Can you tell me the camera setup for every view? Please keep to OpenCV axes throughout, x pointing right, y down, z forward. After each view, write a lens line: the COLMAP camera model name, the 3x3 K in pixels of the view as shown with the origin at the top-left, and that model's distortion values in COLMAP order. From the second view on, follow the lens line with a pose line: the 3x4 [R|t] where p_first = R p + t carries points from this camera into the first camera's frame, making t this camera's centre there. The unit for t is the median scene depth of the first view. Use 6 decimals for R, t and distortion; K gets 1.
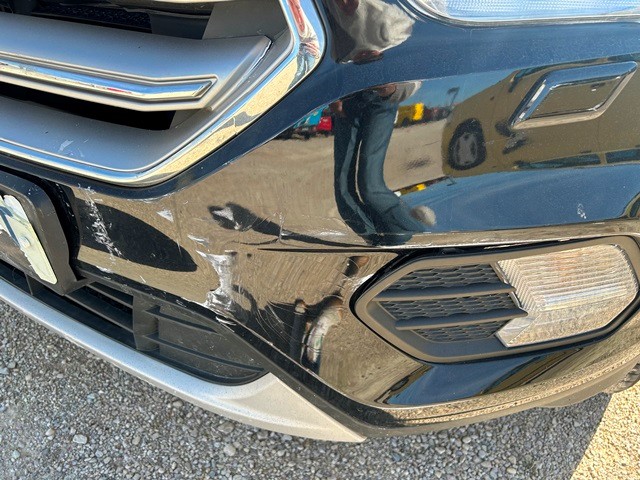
lens RADIAL K [[485.8, 0, 320.0], [0, 485.8, 240.0], [0, 0, 1]] dist [0.082510, -0.093088]
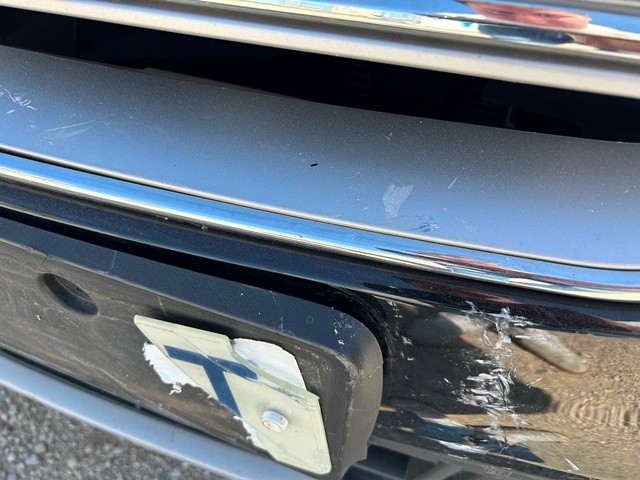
lens RADIAL K [[485.8, 0, 320.0], [0, 485.8, 240.0], [0, 0, 1]] dist [0.082510, -0.093088]
pose [[0.978039, -0.136004, 0.157935, -0.609425], [0.106410, 0.977392, 0.182706, -0.226366], [-0.179213, -0.161888, 0.970399, 0.605724]]
